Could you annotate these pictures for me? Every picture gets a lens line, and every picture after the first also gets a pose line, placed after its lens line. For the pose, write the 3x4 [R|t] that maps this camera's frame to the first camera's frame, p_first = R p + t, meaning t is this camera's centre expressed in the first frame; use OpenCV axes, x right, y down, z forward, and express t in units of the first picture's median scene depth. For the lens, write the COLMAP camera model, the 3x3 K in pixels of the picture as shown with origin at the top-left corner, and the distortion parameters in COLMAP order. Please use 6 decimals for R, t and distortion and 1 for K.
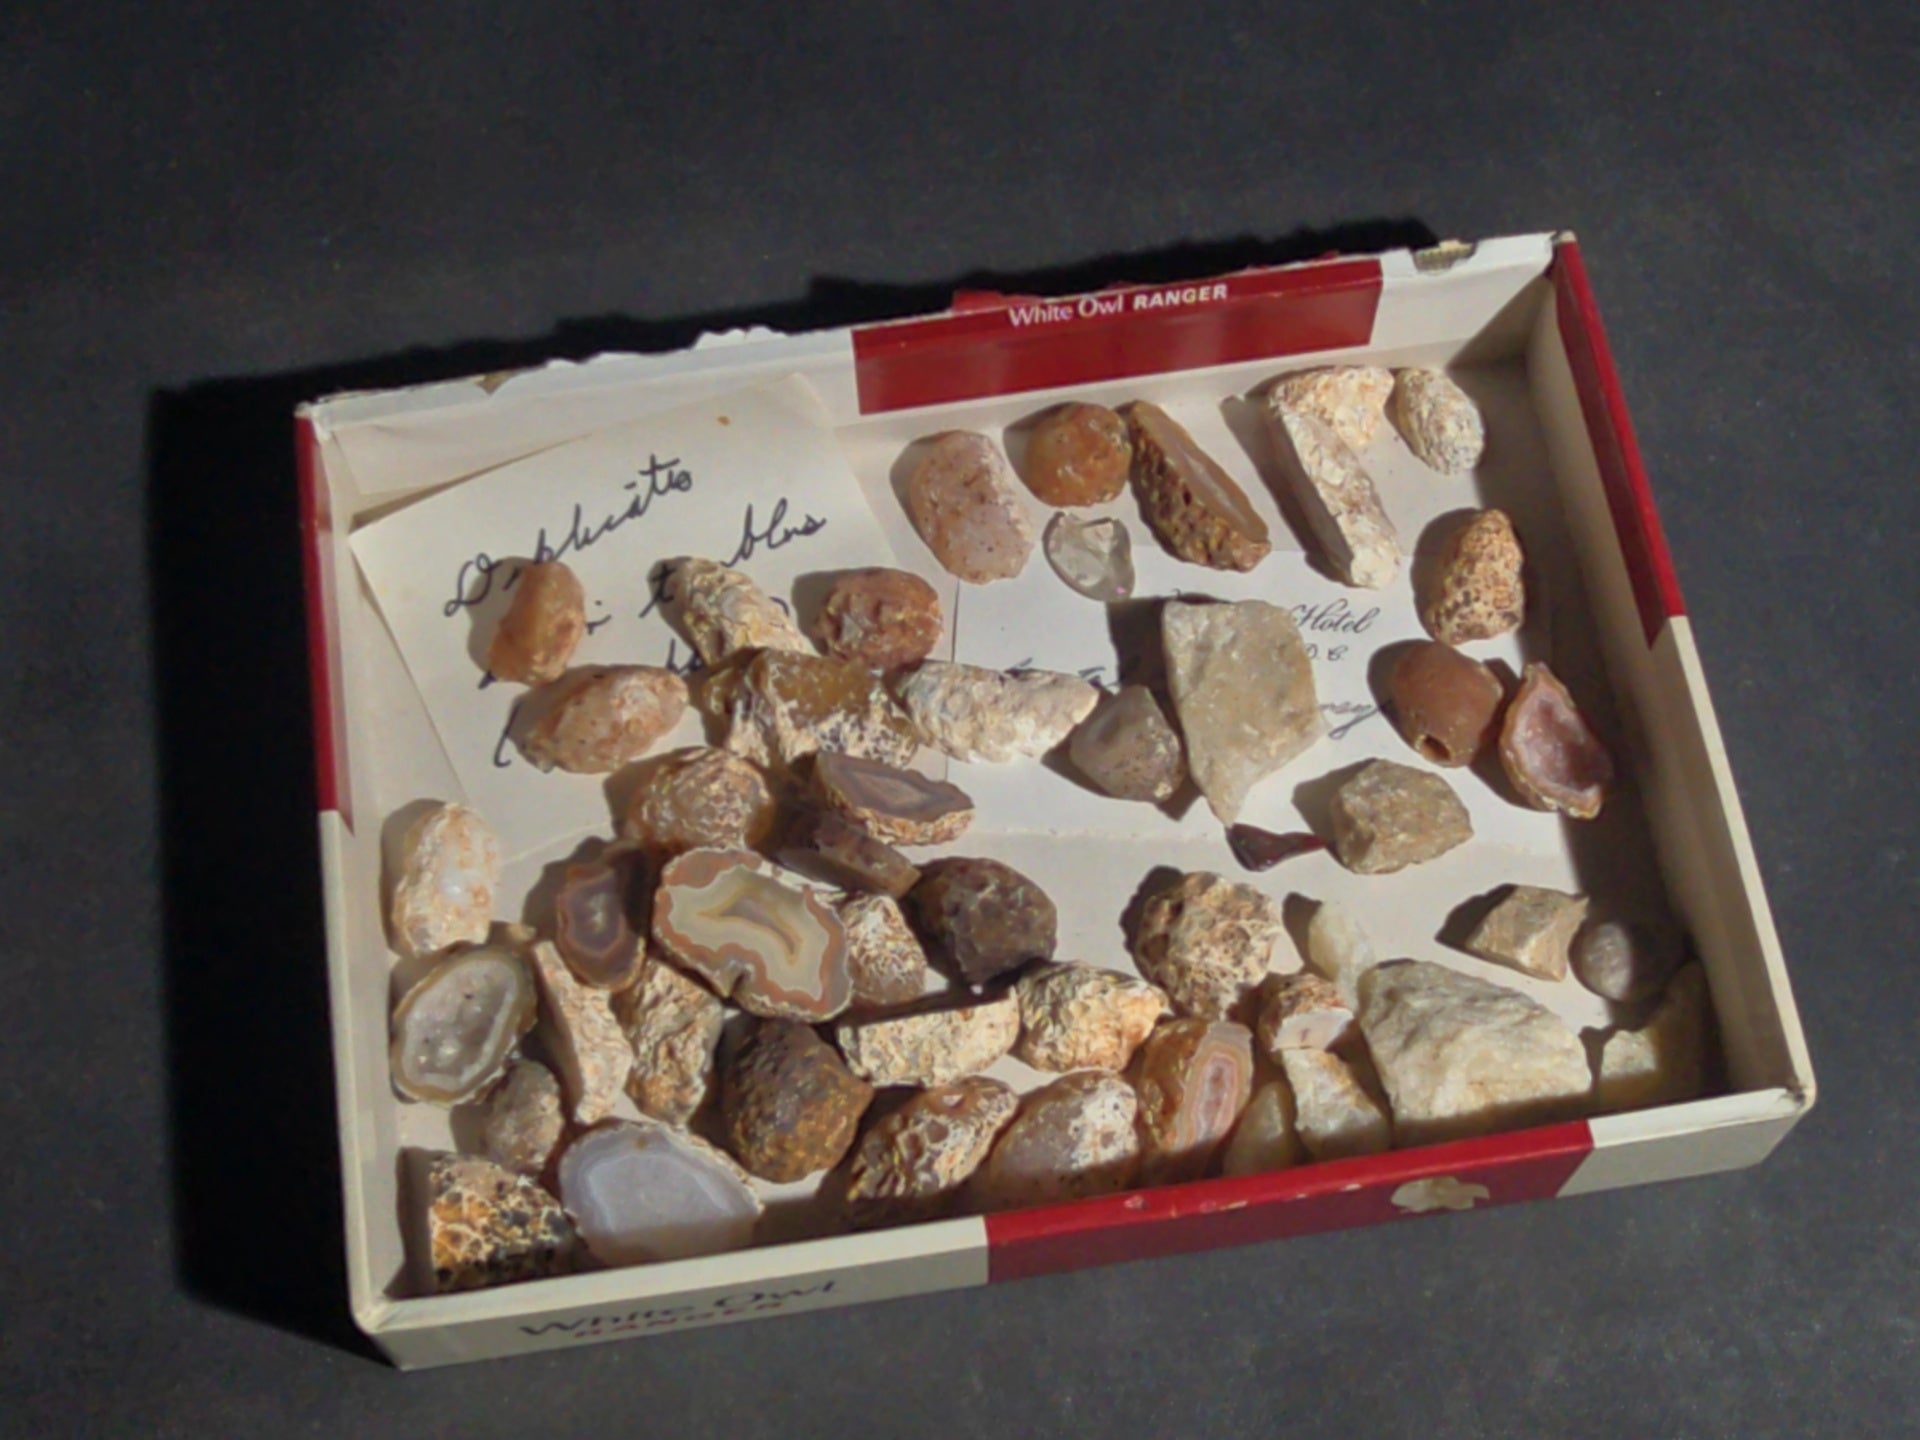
lens RADIAL K [[2762.6, 0, 941.7], [0, 2762.6, 722.2], [0, 0, 1]] dist [-0.034199, 0.011131]
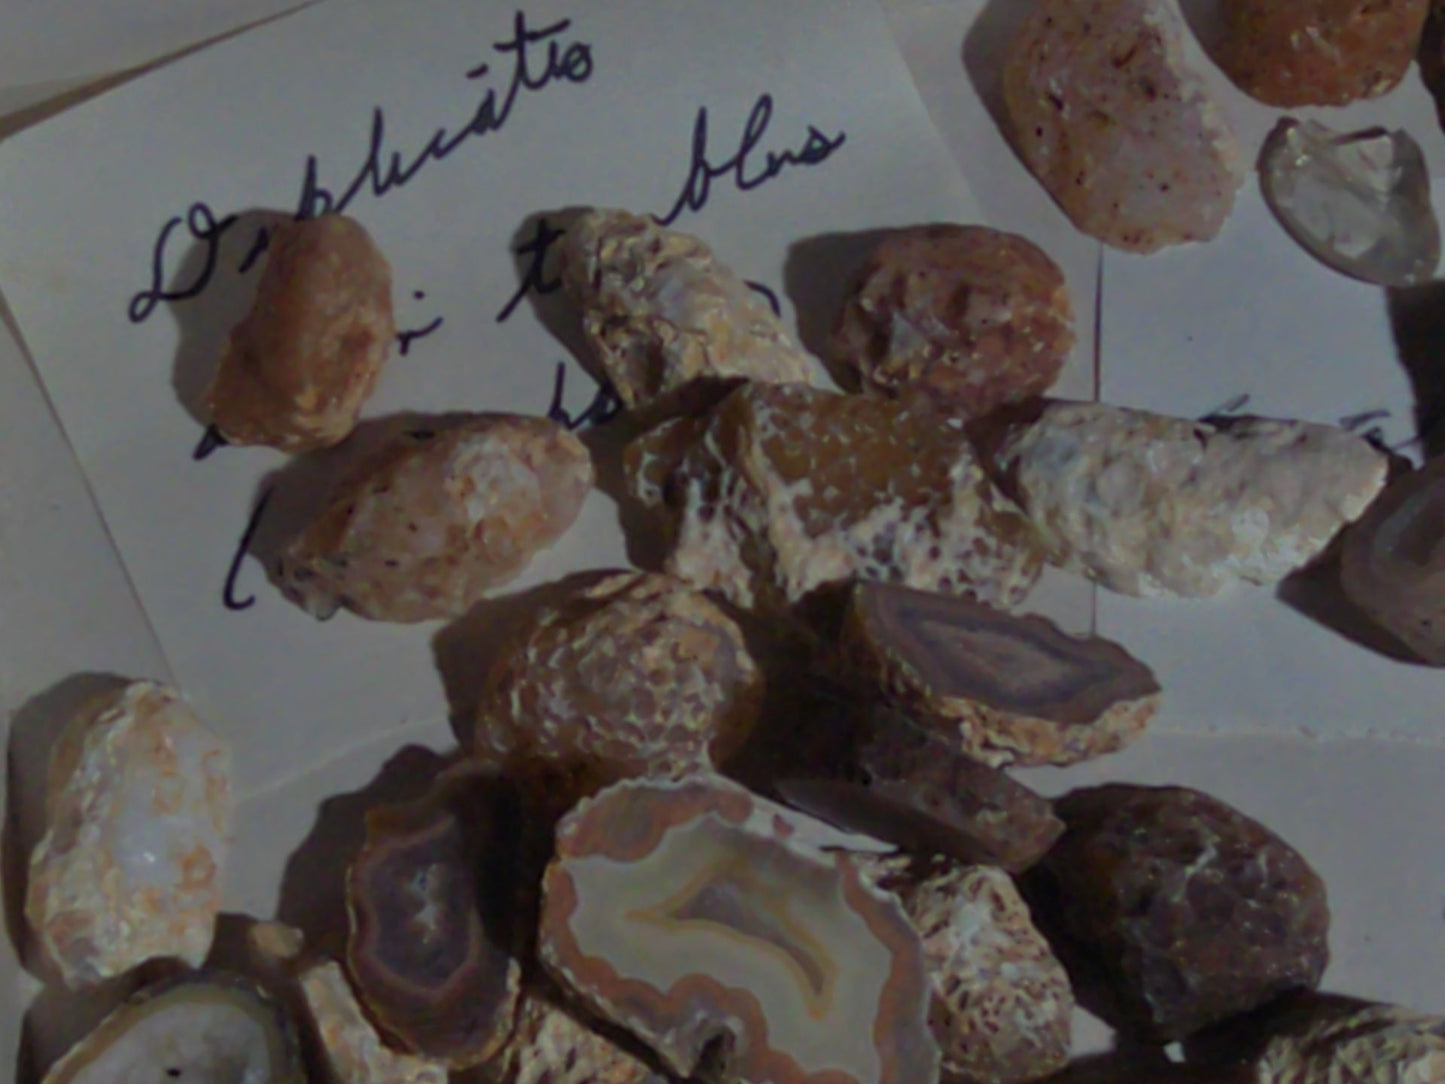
lens RADIAL K [[3134.3, 0, 722.5], [0, 3134.3, 542.0], [0, 0, 1]] dist [-0.050184, 0.227588]
pose [[0.999787, -0.005857, -0.019795, -0.056870], [0.006425, 0.999565, 0.028770, -0.013299], [0.019618, -0.028891, 0.999390, 0.417159]]
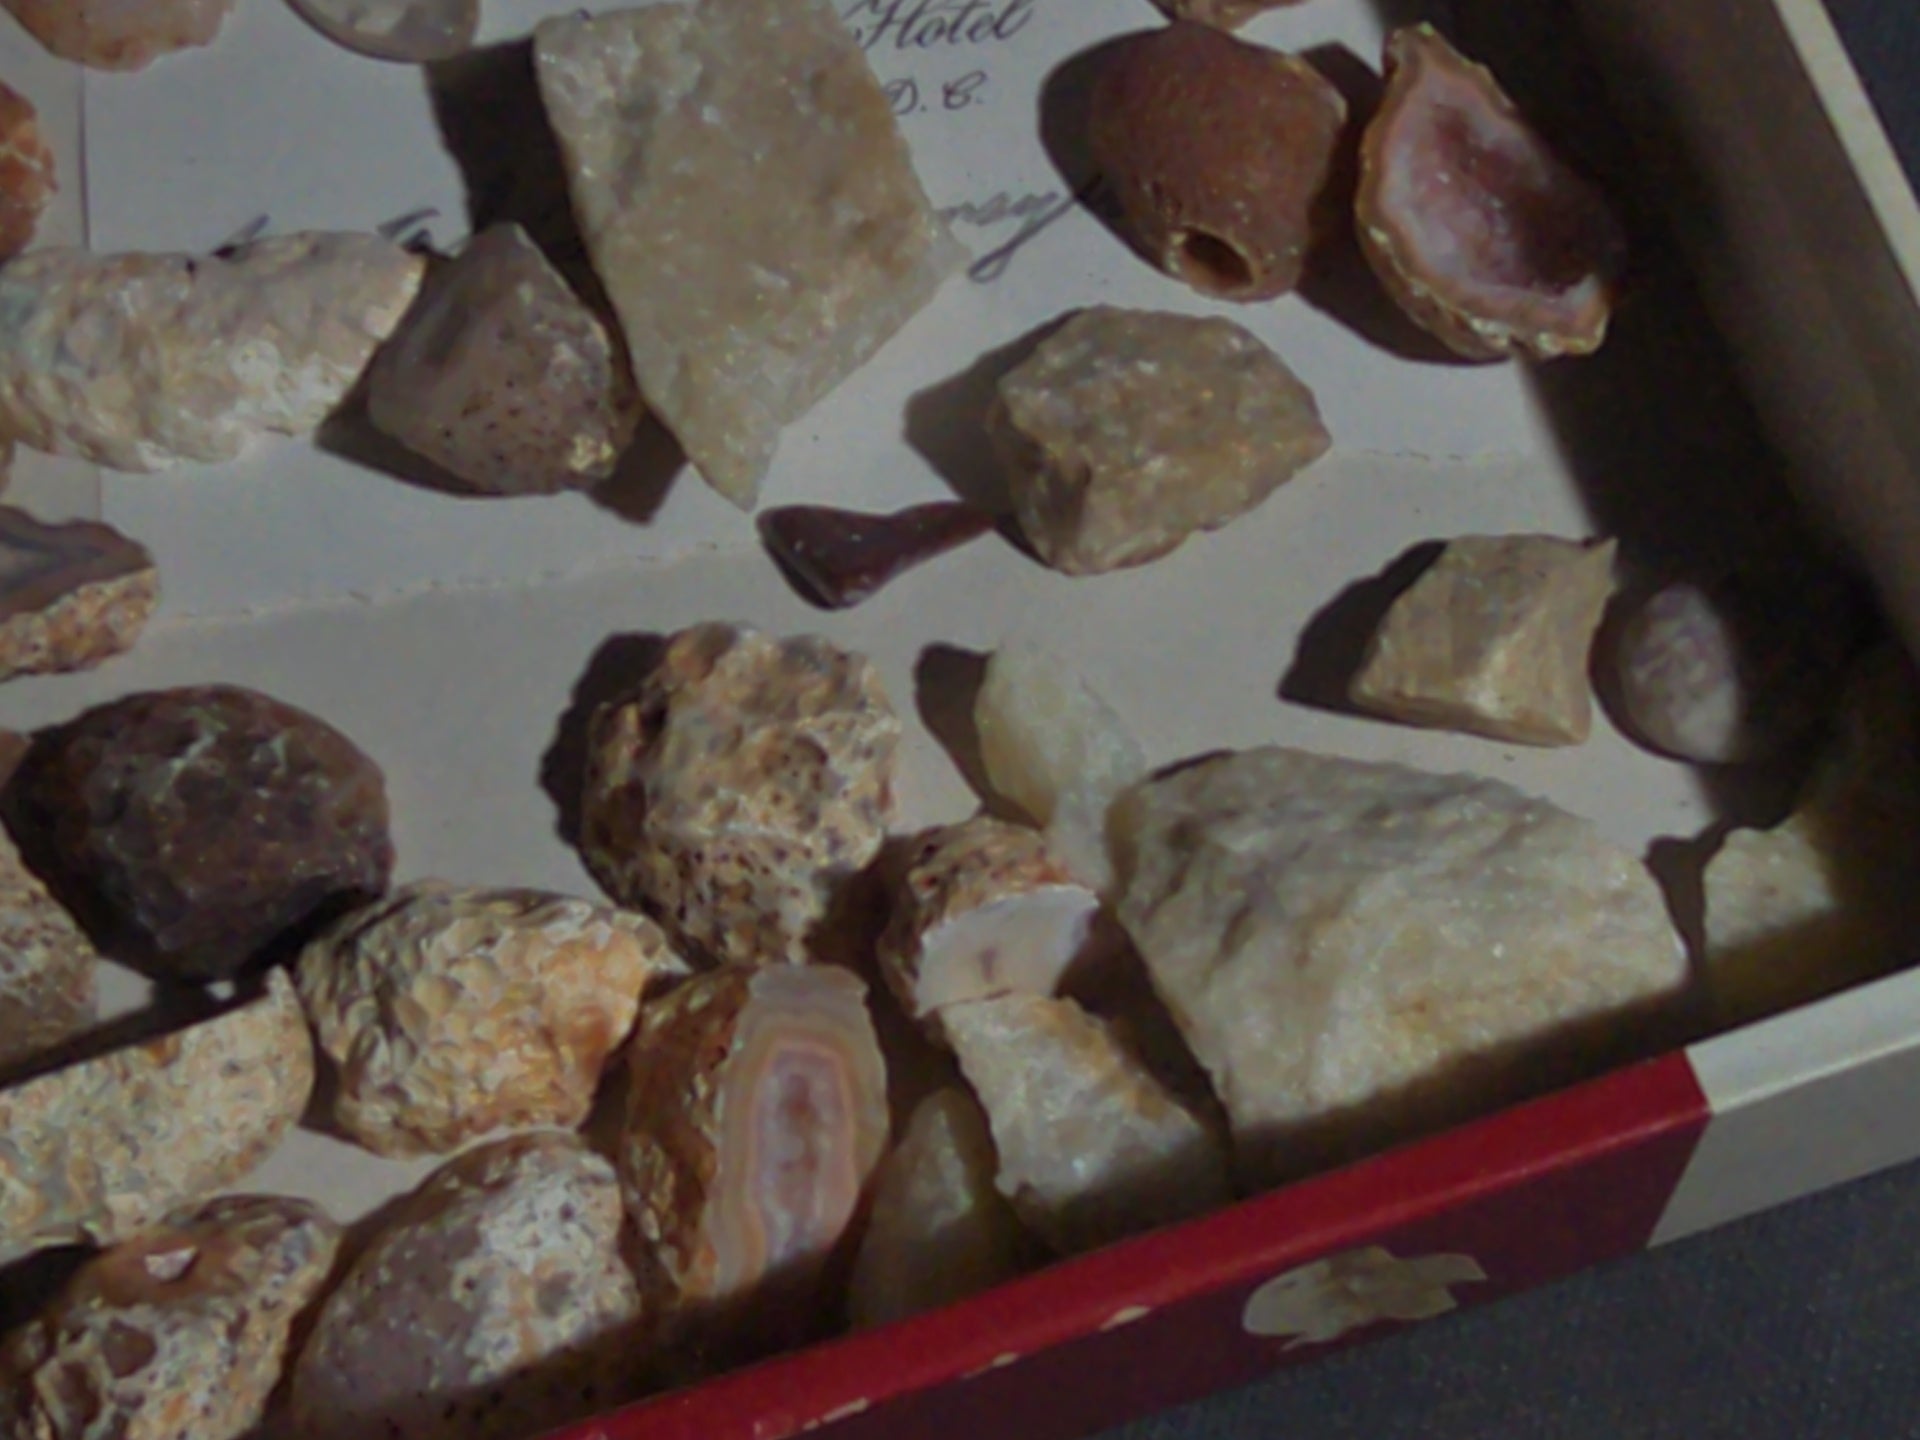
lens RADIAL K [[4164.6, 0, 960.0], [0, 4164.6, 720.0], [0, 0, 1]] dist [-0.050184, 0.227588]
pose [[0.985078, -0.162713, 0.056091, 0.092357], [0.161667, 0.986583, 0.022742, 0.058662], [-0.059039, -0.013334, 0.998167, 0.357113]]
